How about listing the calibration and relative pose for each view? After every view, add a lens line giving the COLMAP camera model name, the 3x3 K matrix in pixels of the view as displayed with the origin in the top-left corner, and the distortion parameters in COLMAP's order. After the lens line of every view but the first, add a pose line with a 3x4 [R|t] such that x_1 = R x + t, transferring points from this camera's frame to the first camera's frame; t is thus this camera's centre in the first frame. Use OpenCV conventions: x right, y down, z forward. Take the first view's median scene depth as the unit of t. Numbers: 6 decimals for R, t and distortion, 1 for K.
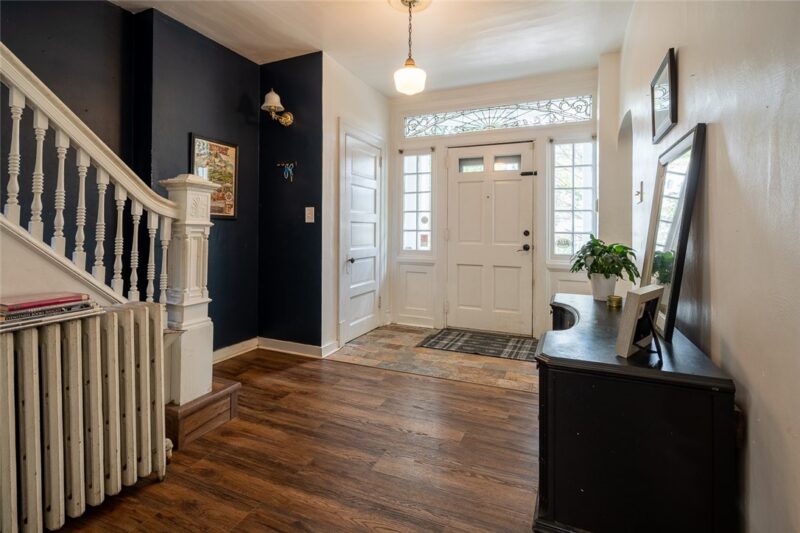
lens RADIAL K [[373.0, 0, 405.2], [0, 373.0, 236.8], [0, 0, 1]] dist [-0.000257, 0.000288]
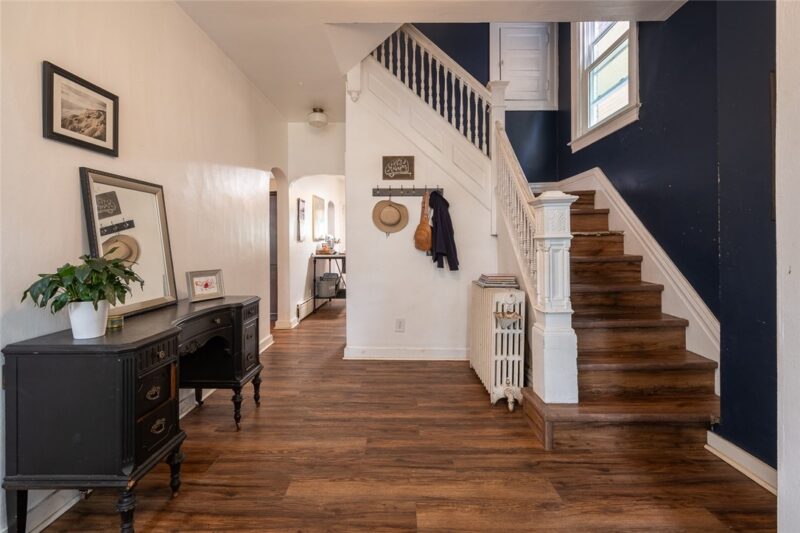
lens RADIAL K [[375.2, 0, 399.6], [0, 375.2, 245.6], [0, 0, 1]] dist [-0.000843, 0.000014]
pose [[-0.919600, 0.001299, -0.392854, 0.195687], [-0.007016, 0.999781, 0.019729, -0.023143], [0.392794, 0.020899, -0.919389, 1.436437]]
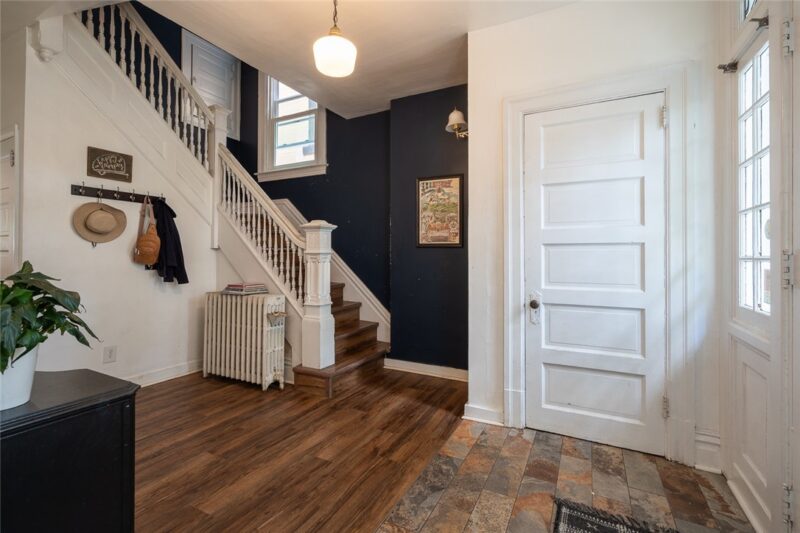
lens RADIAL K [[371.0, 0, 399.2], [0, 371.0, 256.7], [0, 0, 1]] dist [-0.000338, -0.000002]
pose [[-0.068689, -0.003286, -0.997633, 0.717467], [-0.020413, 0.999790, -0.001888, -0.017616], [0.997429, 0.020235, -0.068742, 1.130679]]
